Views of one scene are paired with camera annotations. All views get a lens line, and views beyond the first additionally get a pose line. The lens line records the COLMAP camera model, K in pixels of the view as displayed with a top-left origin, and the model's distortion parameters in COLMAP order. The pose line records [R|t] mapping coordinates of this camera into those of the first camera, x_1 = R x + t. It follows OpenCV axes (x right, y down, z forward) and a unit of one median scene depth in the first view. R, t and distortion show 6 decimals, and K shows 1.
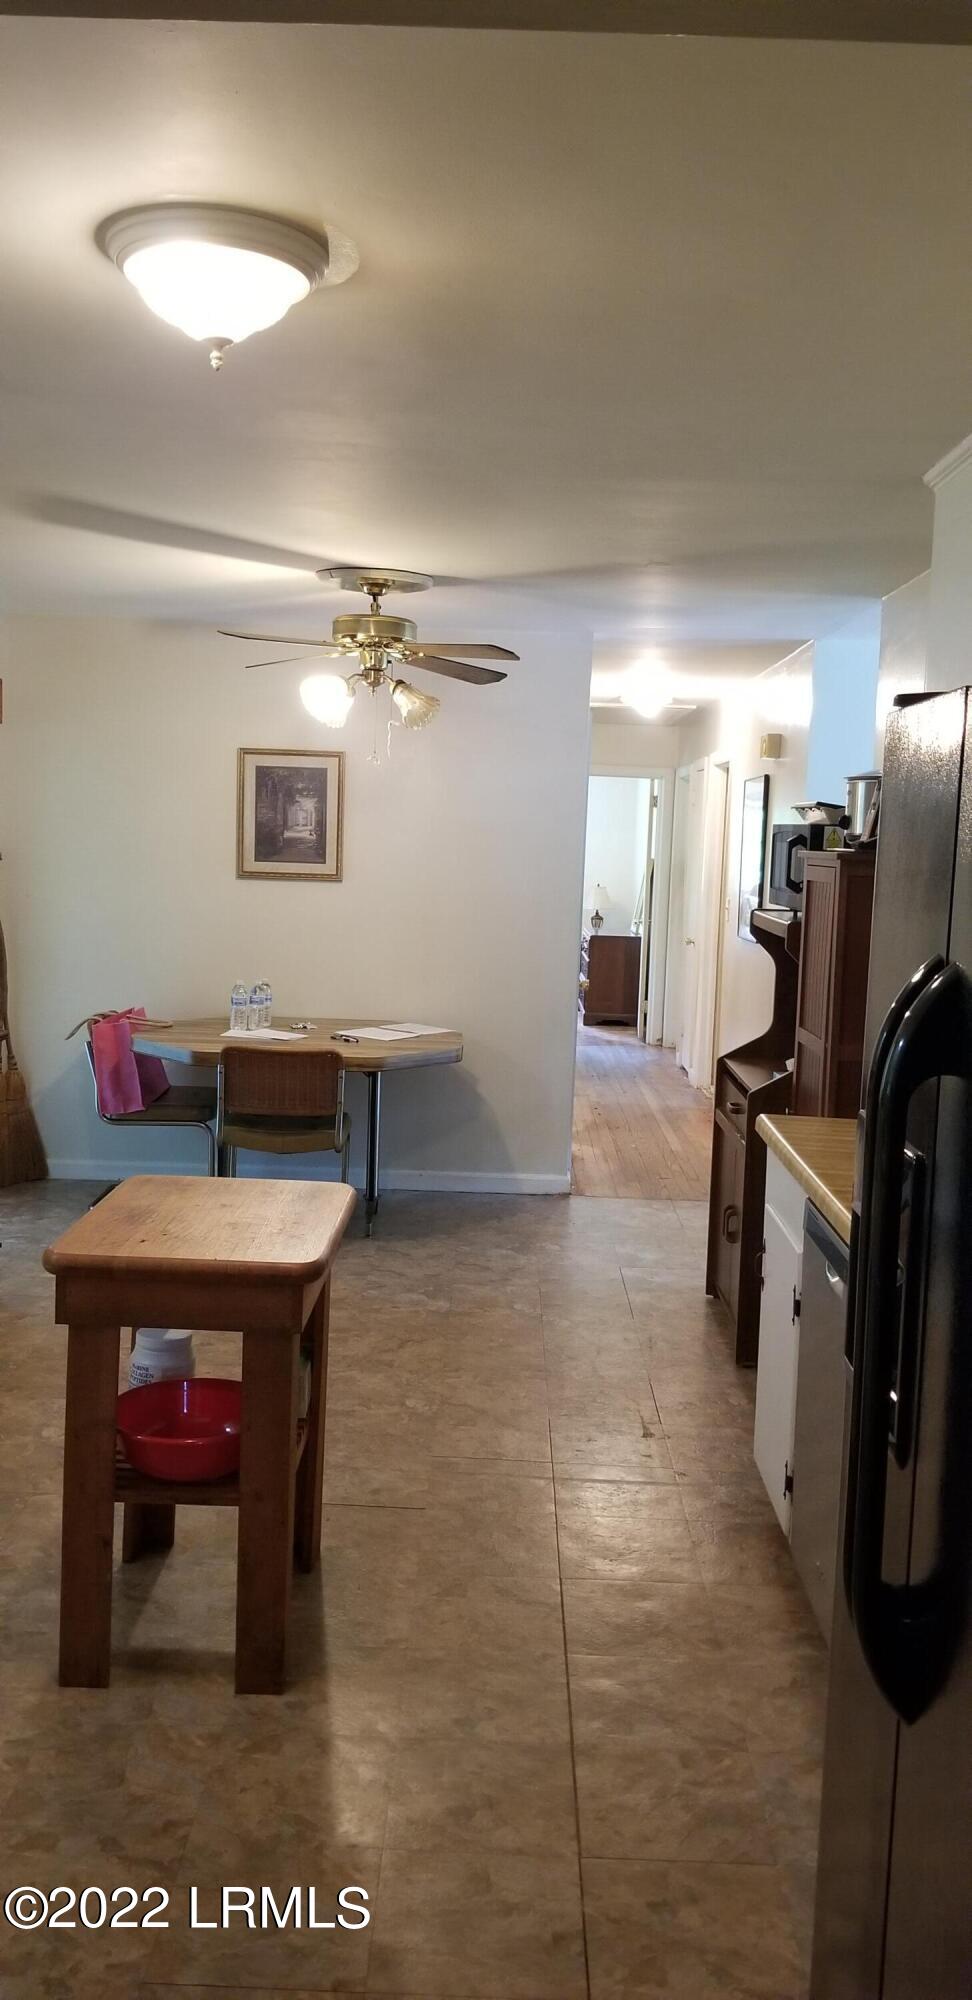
lens RADIAL K [[1550.6, 0, 483.1], [0, 1550.6, 995.0], [0, 0, 1]] dist [0.067213, -0.113442]
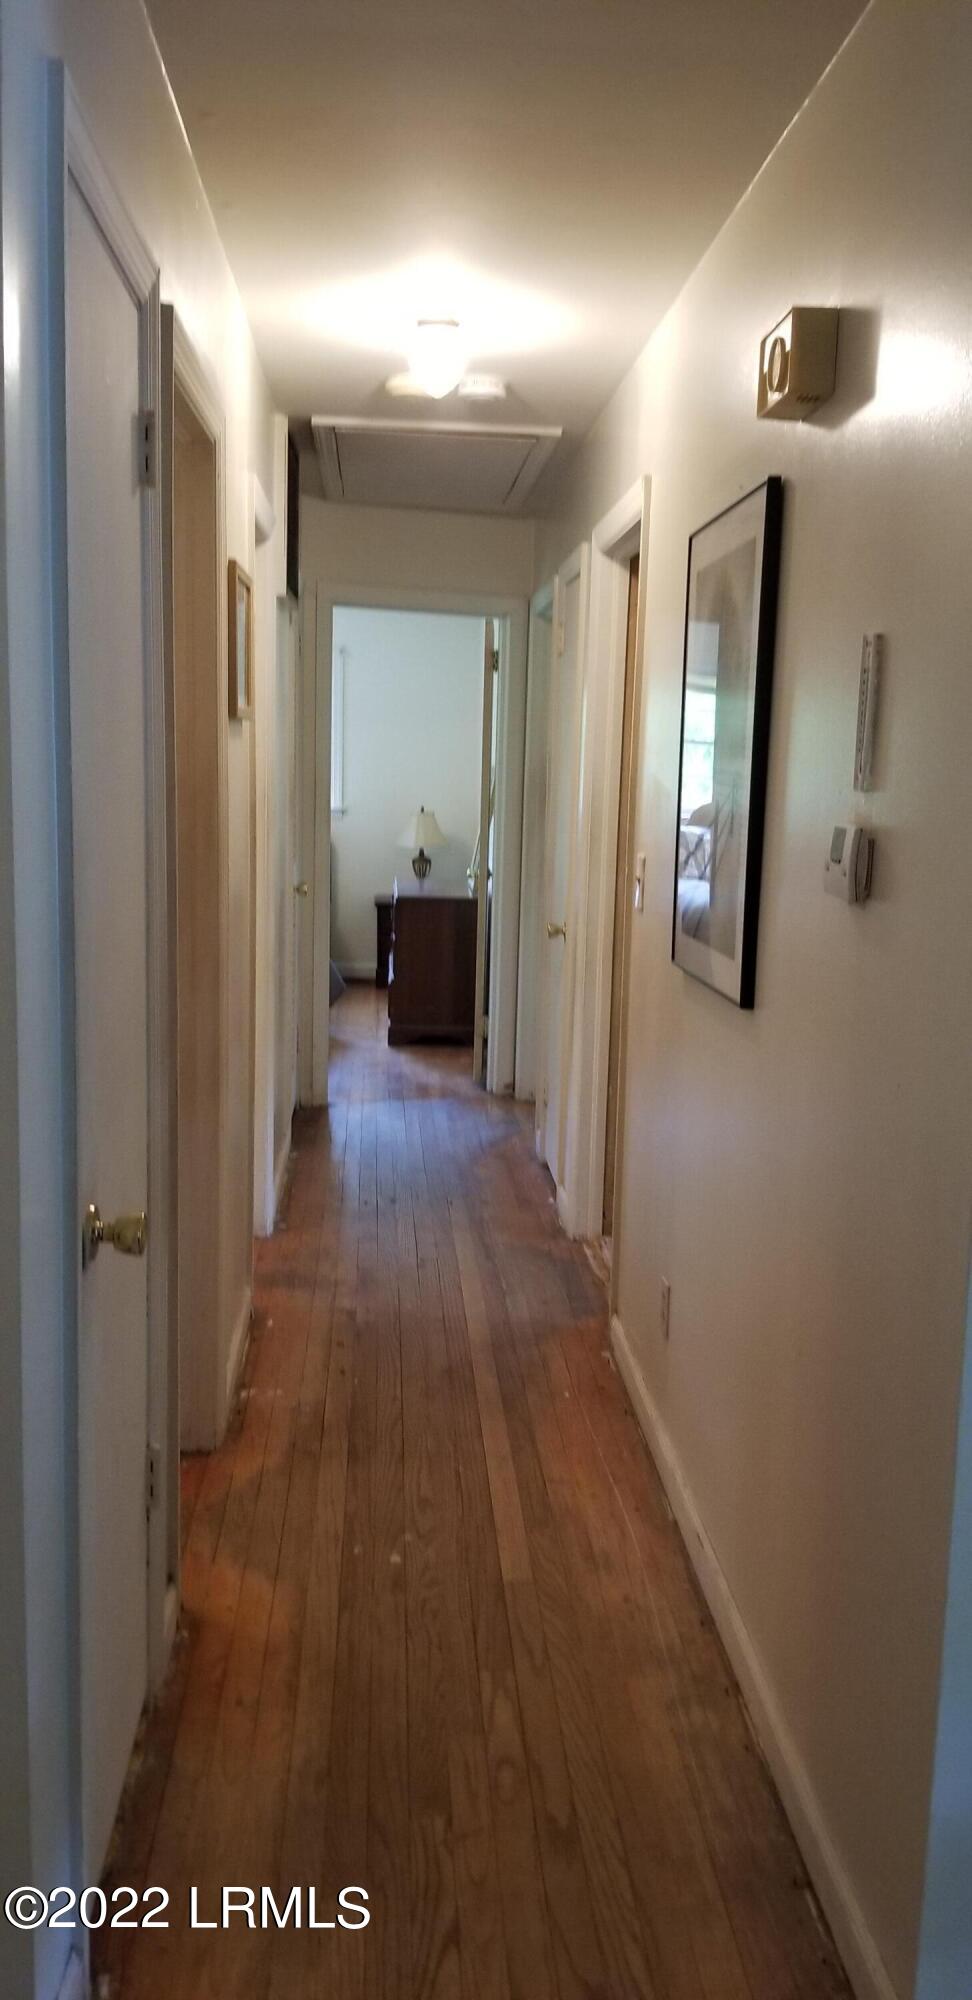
lens RADIAL K [[1550.6, 0, 488.8], [0, 1550.6, 1003.4], [0, 0, 1]] dist [0.067213, -0.113442]
pose [[0.996822, -0.017399, 0.077737, 0.064212], [0.012874, 0.998214, 0.058334, -0.035745], [-0.078613, -0.057148, 0.995266, 0.447112]]
